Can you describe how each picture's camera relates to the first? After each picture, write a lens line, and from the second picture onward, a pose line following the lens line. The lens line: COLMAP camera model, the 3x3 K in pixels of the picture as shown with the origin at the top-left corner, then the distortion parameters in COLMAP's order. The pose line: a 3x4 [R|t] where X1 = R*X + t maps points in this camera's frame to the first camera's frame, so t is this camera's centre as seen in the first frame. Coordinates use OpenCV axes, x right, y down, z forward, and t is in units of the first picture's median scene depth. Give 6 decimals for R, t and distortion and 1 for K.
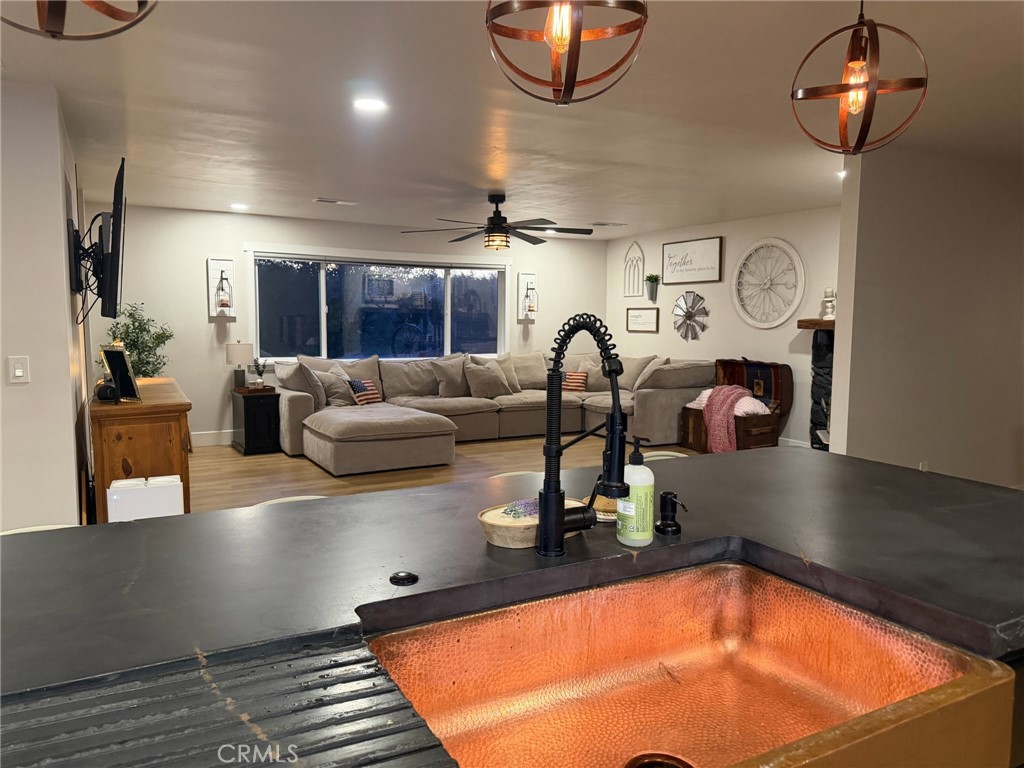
lens RADIAL K [[716.3, 0, 512.0], [0, 716.3, 384.0], [0, 0, 1]] dist [0.133539, -0.216719]
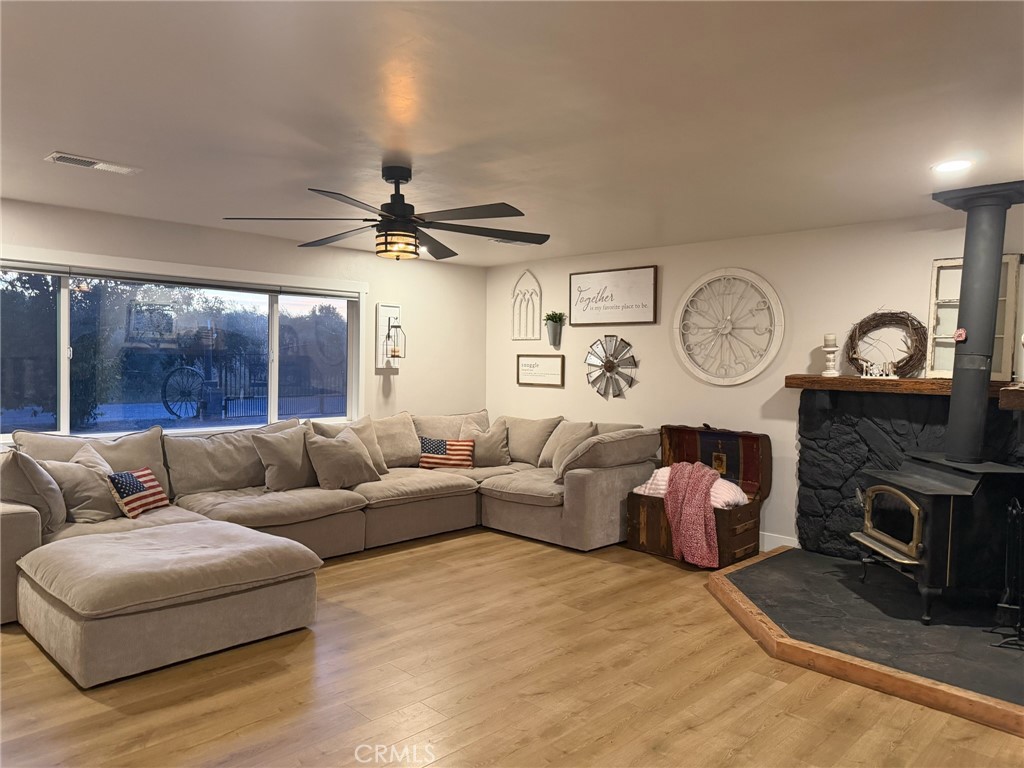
lens RADIAL K [[716.3, 0, 512.0], [0, 716.3, 384.0], [0, 0, 1]] dist [0.133539, -0.216719]
pose [[0.958184, -0.001358, 0.286150, -0.078319], [0.017723, 0.998351, -0.054607, -0.037769], [-0.285604, 0.057395, 0.956628, 0.314532]]
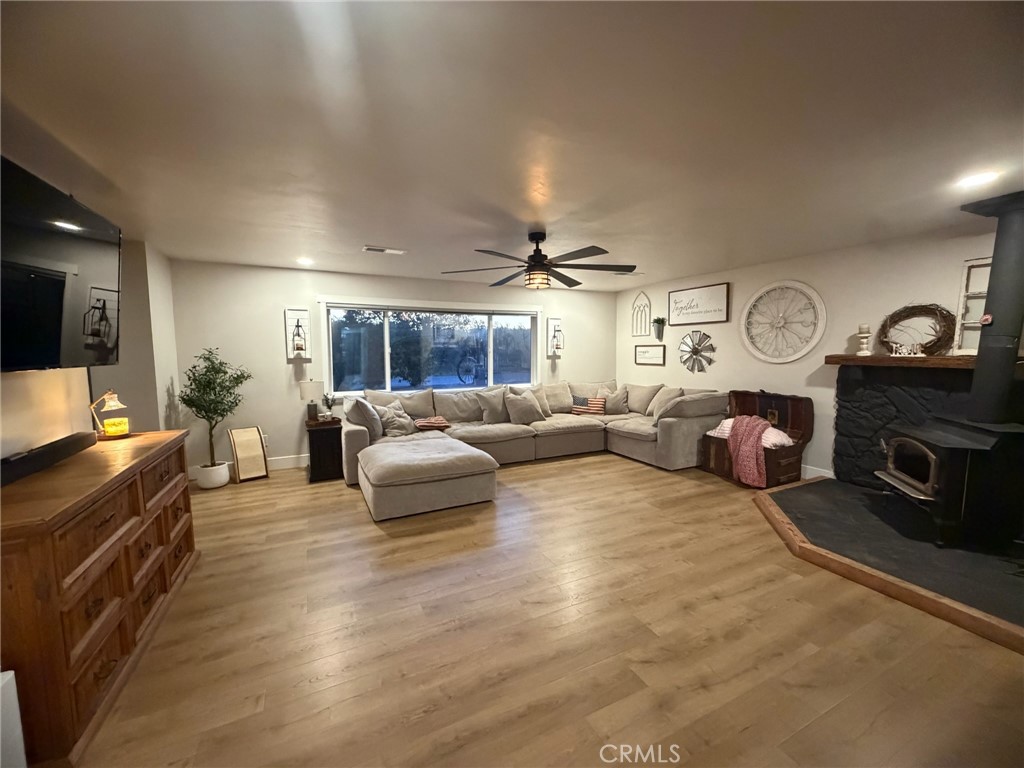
lens RADIAL K [[407.6, 0, 509.0], [0, 407.6, 384.0], [0, 0, 1]] dist [-0.001755, 0.000202]
pose [[0.998583, -0.008582, -0.052527, -0.024485], [0.007944, 0.999892, -0.012345, -0.037937], [0.052627, 0.011910, 0.998543, 0.341040]]
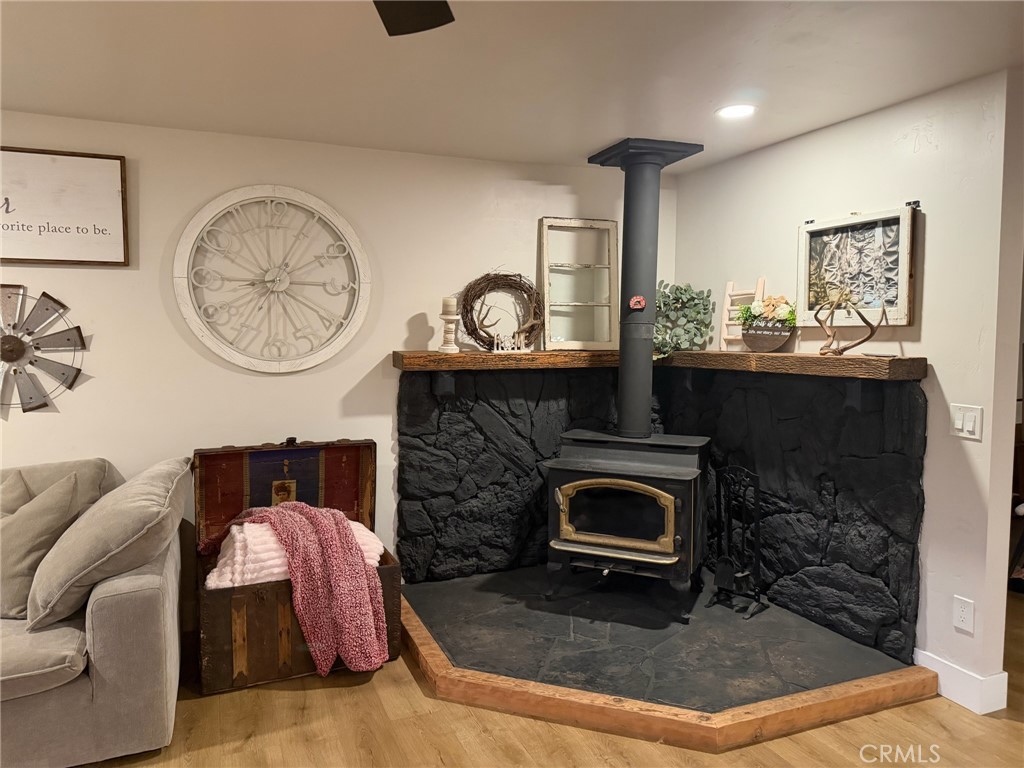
lens RADIAL K [[716.3, 0, 512.0], [0, 716.3, 384.0], [0, 0, 1]] dist [0.133539, -0.216719]
pose [[0.106112, -0.078272, 0.991269, -0.108293], [0.098996, 0.992776, 0.067794, -0.081142], [-0.989414, 0.090938, 0.113094, 0.742579]]
